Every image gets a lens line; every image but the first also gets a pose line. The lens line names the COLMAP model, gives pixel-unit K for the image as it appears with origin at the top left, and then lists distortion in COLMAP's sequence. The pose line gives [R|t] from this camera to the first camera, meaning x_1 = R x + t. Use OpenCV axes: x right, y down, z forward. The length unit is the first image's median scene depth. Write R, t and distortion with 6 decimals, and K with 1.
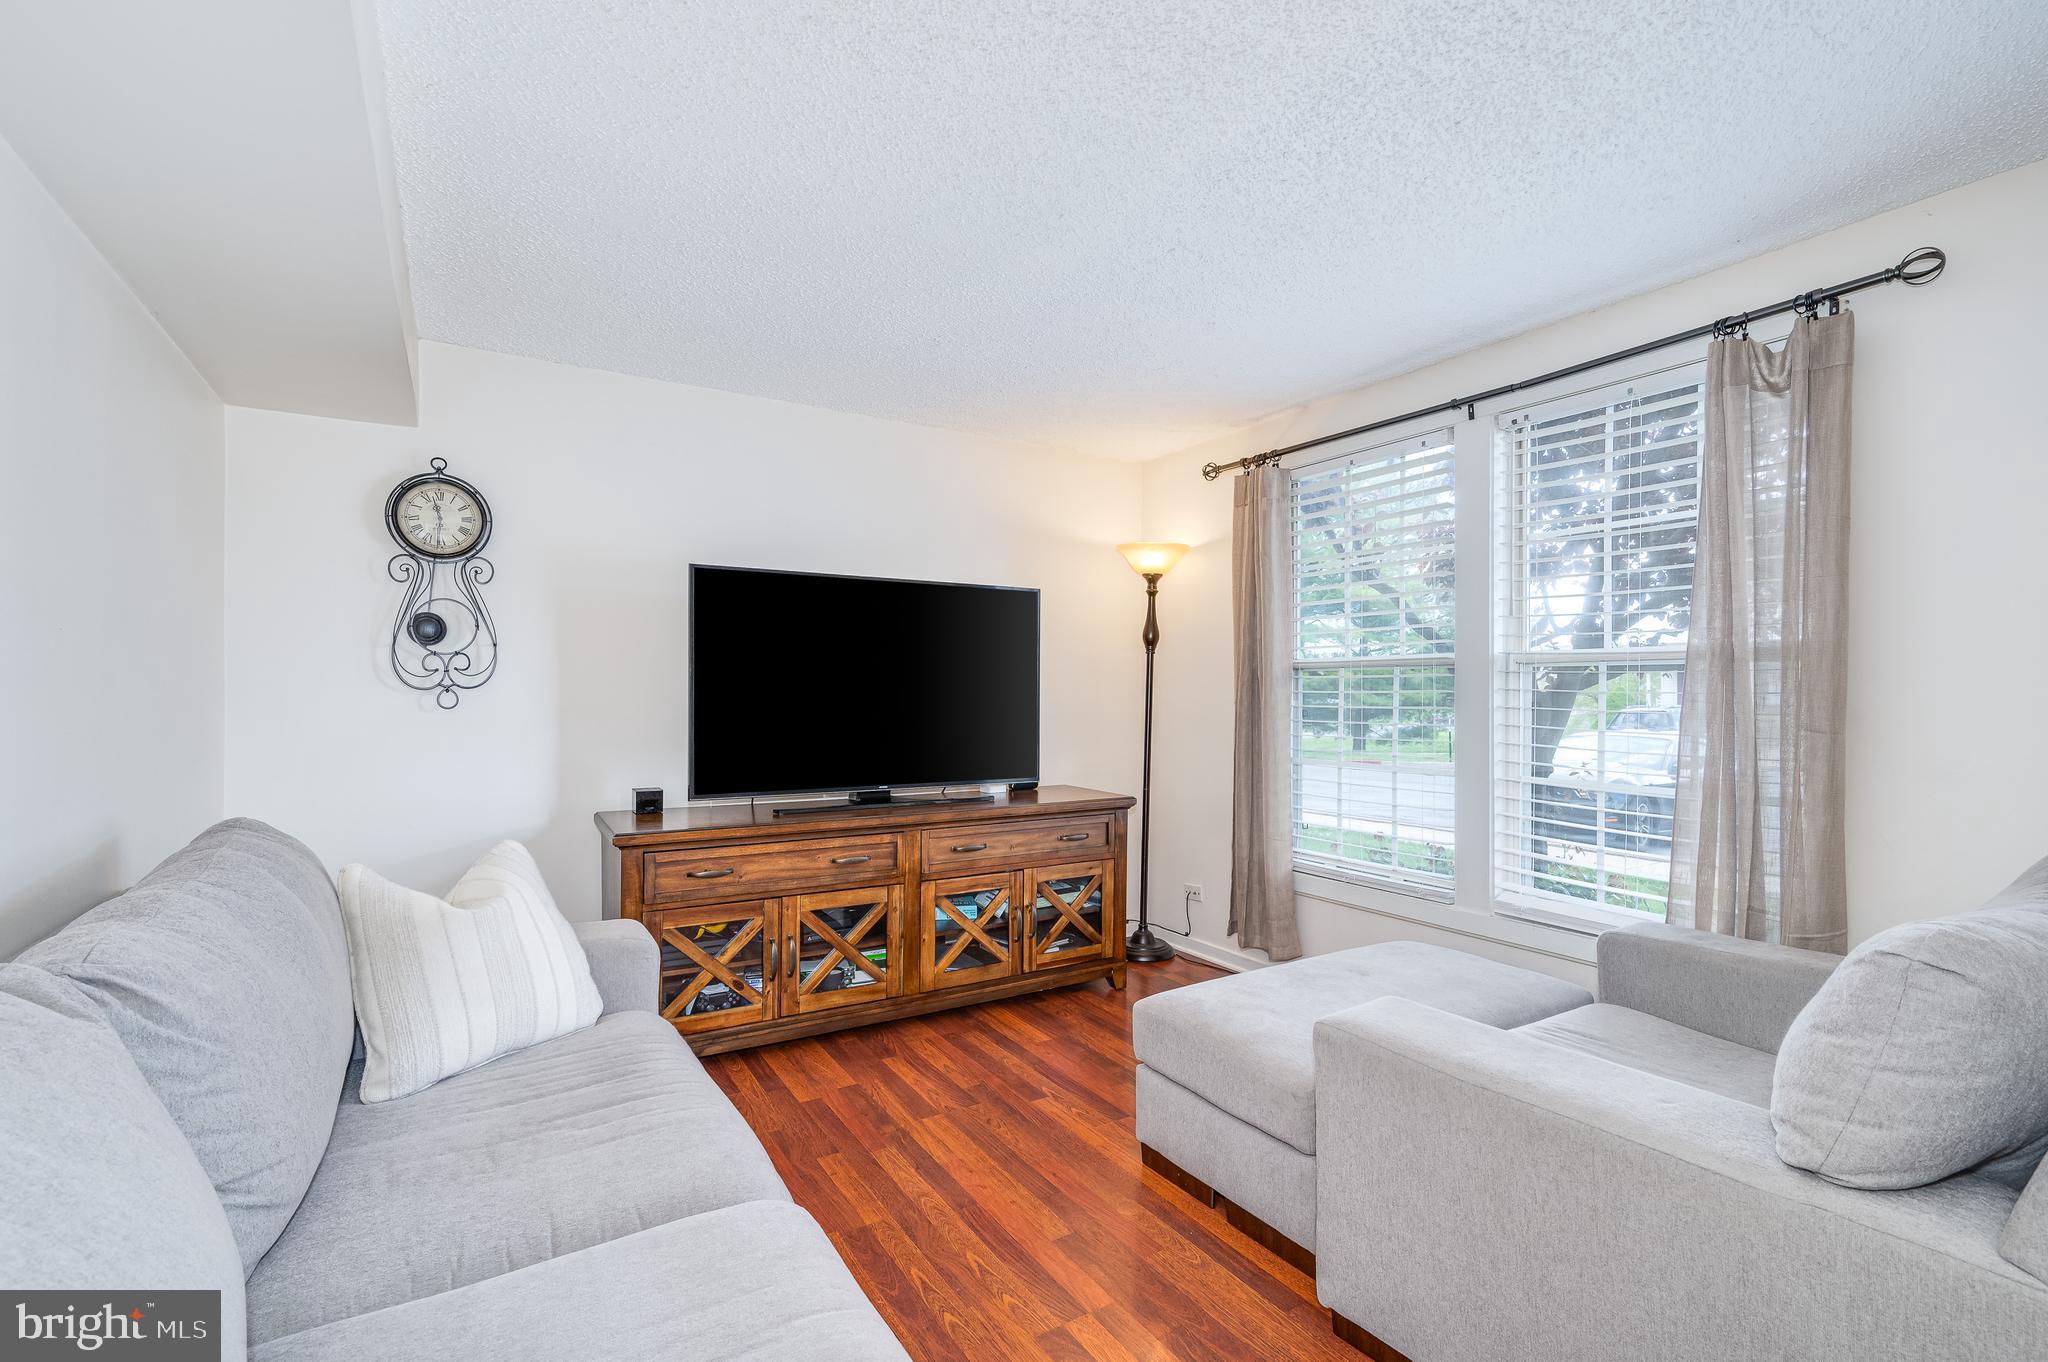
lens RADIAL K [[896.0, 0, 1024.3], [0, 896.0, 699.4], [0, 0, 1]] dist [-0.001486, -0.000337]
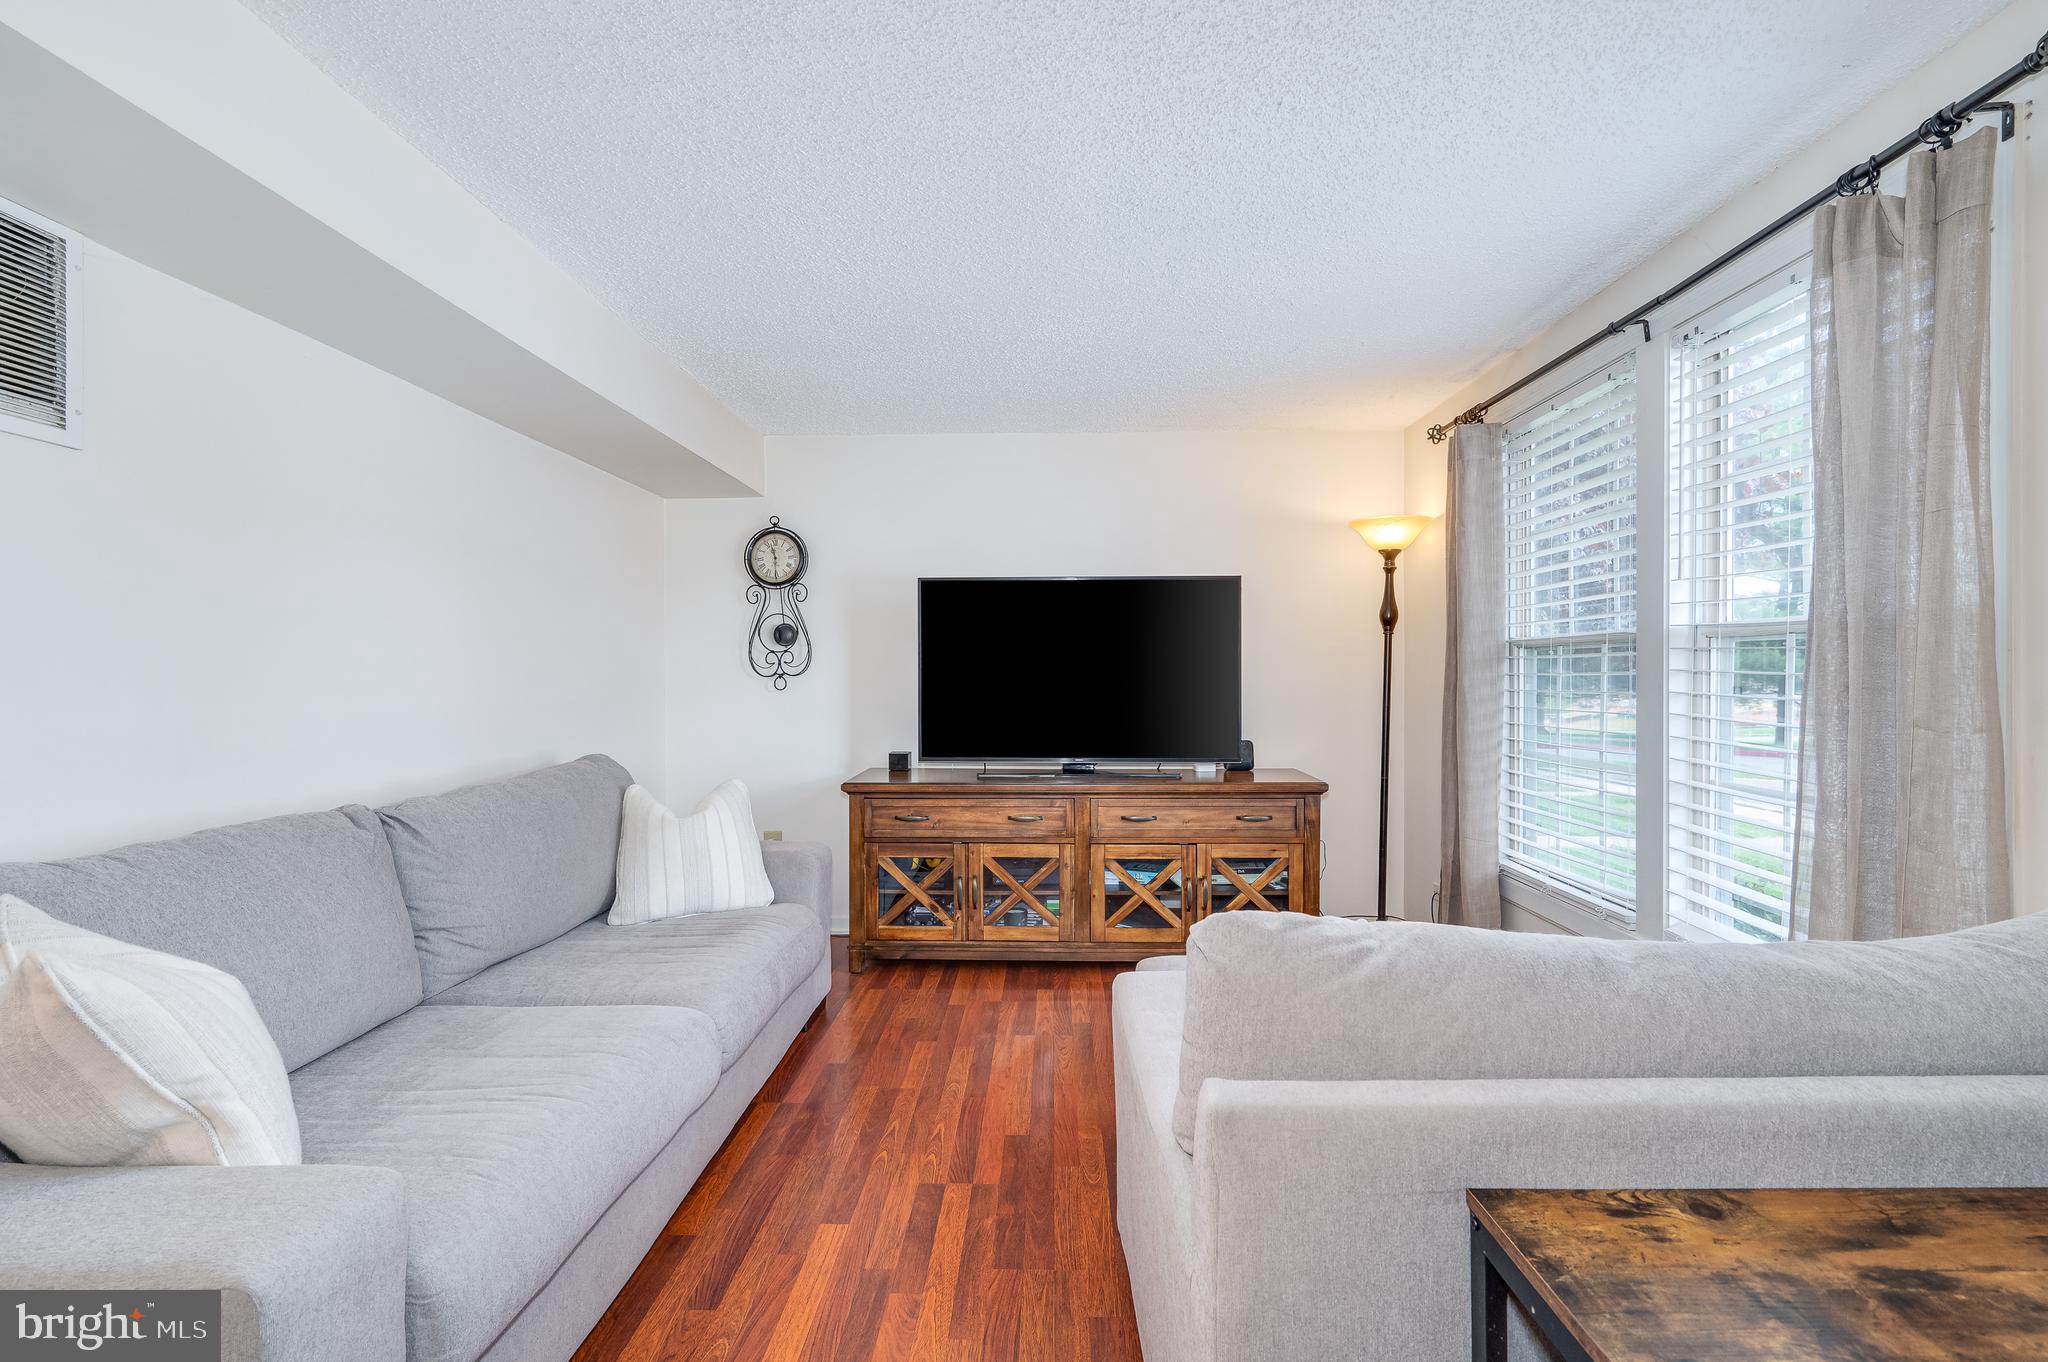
lens RADIAL K [[901.3, 0, 1045.8], [0, 901.3, 687.2], [0, 0, 1]] dist [-0.002894, -0.000931]
pose [[0.842507, 0.001988, -0.538682, 0.471596], [0.001552, 0.999980, 0.006118, -0.002327], [0.538684, -0.005990, 0.842487, 0.009871]]
